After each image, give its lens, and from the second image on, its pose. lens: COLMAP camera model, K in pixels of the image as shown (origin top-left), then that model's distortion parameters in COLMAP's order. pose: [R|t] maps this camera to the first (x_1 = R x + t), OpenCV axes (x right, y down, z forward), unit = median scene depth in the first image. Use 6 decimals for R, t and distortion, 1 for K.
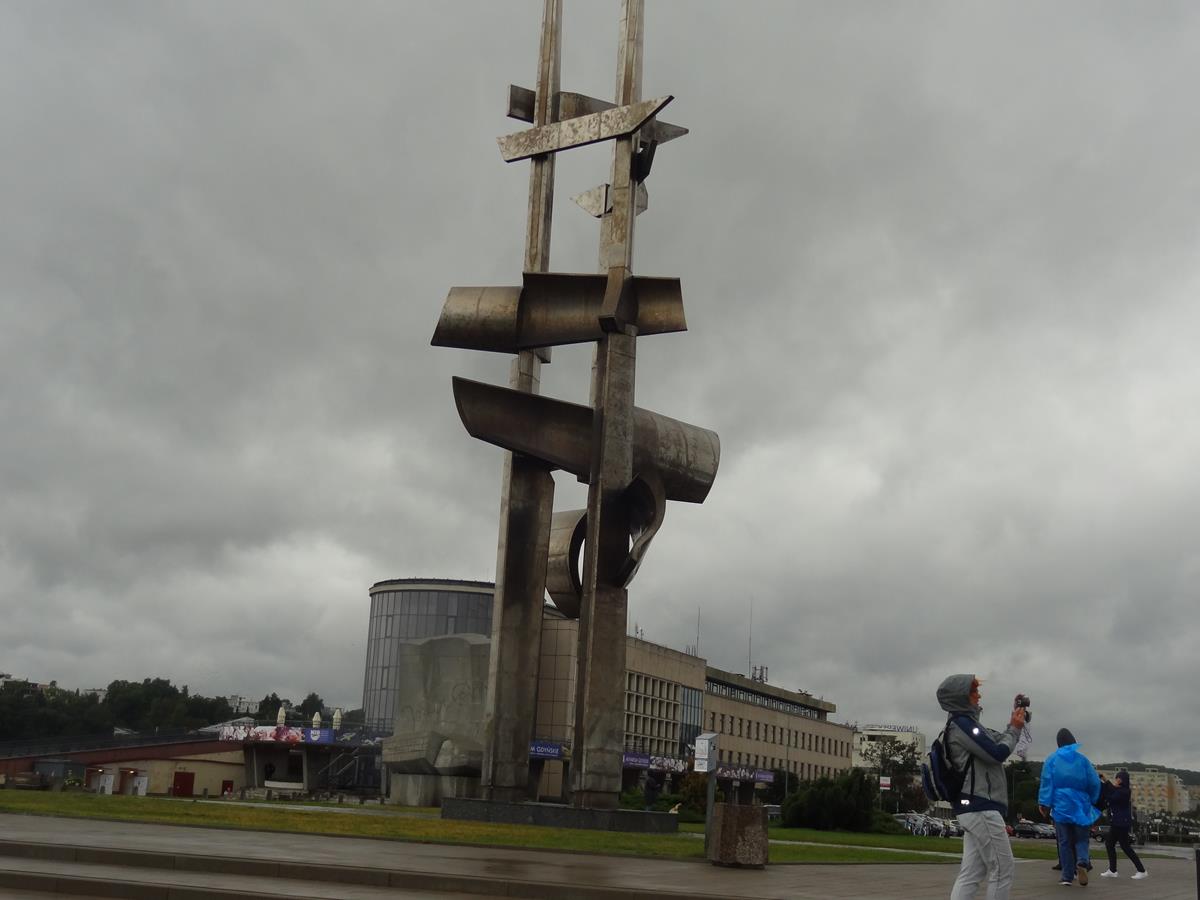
lens RADIAL K [[1579.8, 0, 599.5], [0, 1579.8, 451.7], [0, 0, 1]] dist [-0.002267, 0.000000]
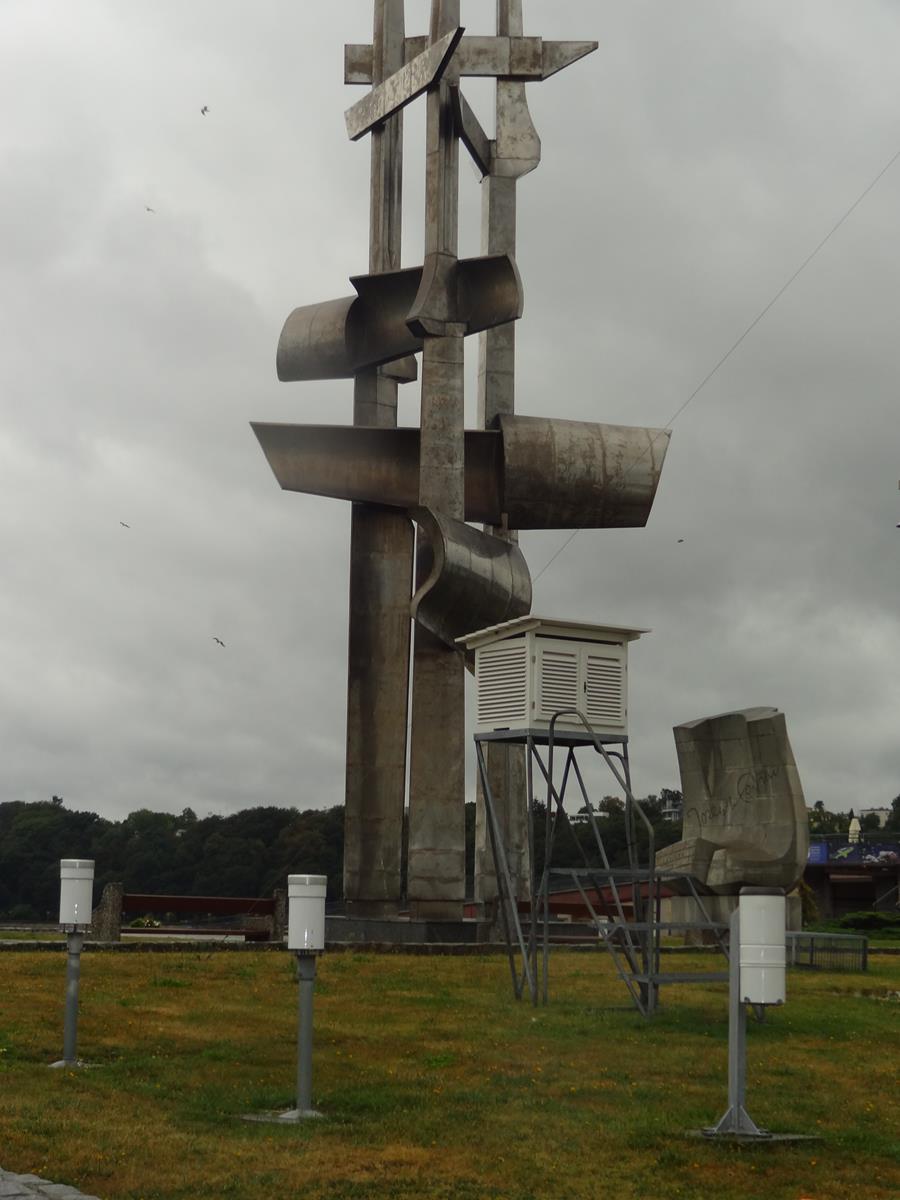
lens RADIAL K [[2289.6, 0, 450.2], [0, 2289.6, 599.1], [0, 0, 1]] dist [-0.061394, 0.000000]
pose [[0.879039, -0.109787, -0.463936, 0.504939], [0.138412, 0.989979, 0.027985, 0.023772], [0.456215, -0.088814, 0.885426, -0.035466]]
